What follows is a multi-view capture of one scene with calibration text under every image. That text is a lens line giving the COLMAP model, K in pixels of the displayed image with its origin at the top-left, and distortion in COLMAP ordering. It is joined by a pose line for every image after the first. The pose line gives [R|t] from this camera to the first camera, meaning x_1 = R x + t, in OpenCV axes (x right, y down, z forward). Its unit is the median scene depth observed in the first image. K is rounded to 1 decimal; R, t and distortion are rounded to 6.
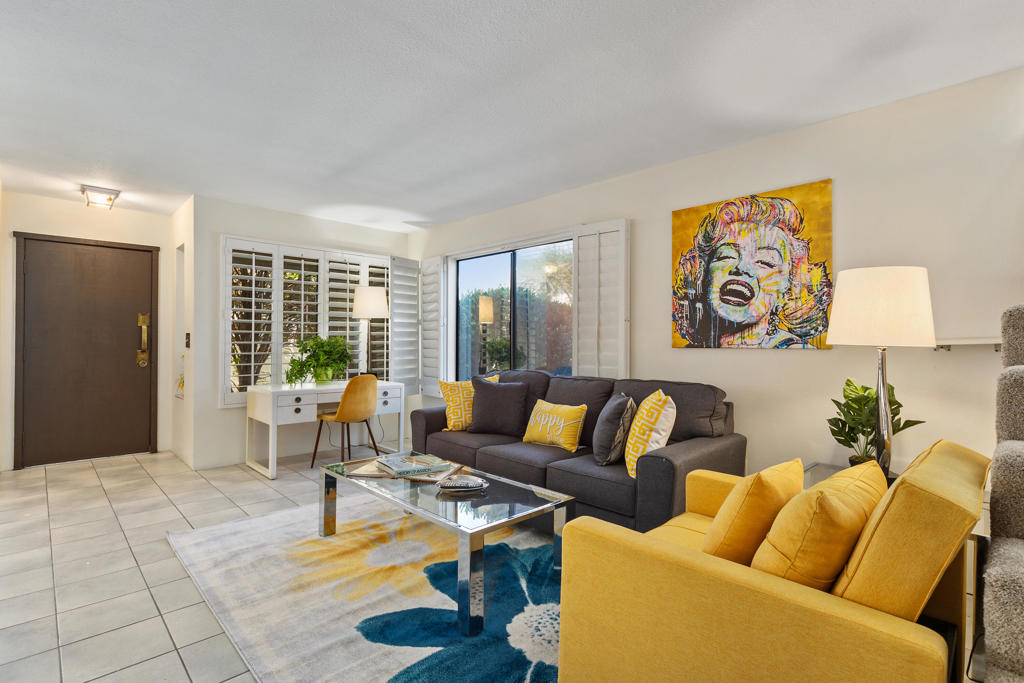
lens RADIAL K [[484.1, 0, 510.4], [0, 484.1, 345.2], [0, 0, 1]] dist [0.000742, 0.000114]
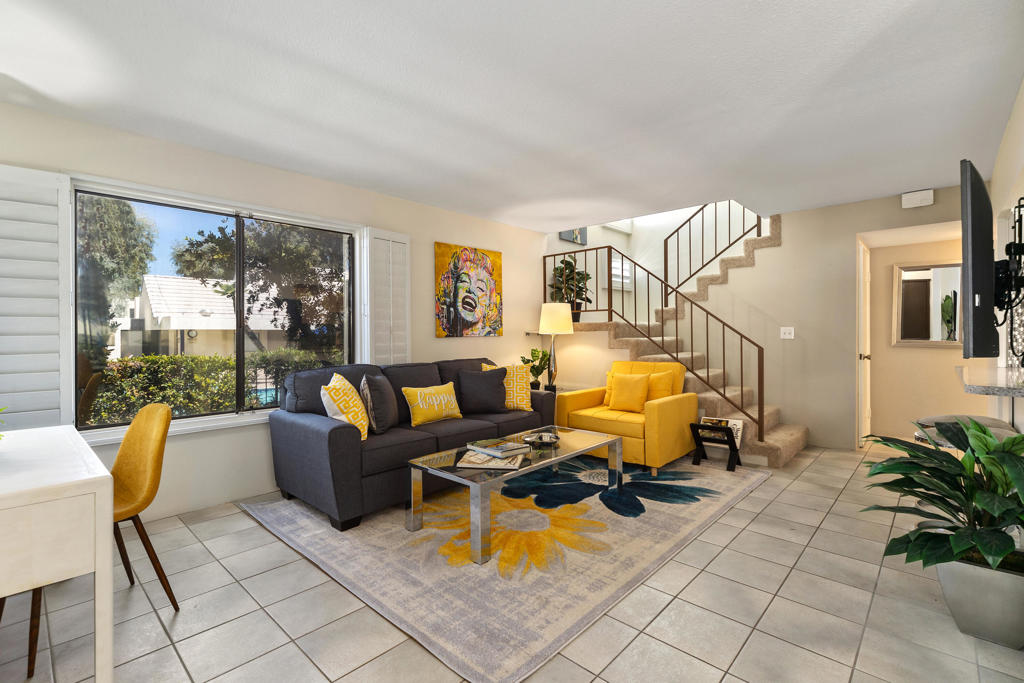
lens RADIAL K [[459.4, 0, 511.3], [0, 459.4, 332.5], [0, 0, 1]] dist [0.001628, 0.000533]
pose [[-0.032483, -0.006824, 0.999449, -1.093375], [0.013494, 0.999883, 0.007265, -0.017725], [-0.999381, 0.013723, -0.032387, 0.882111]]
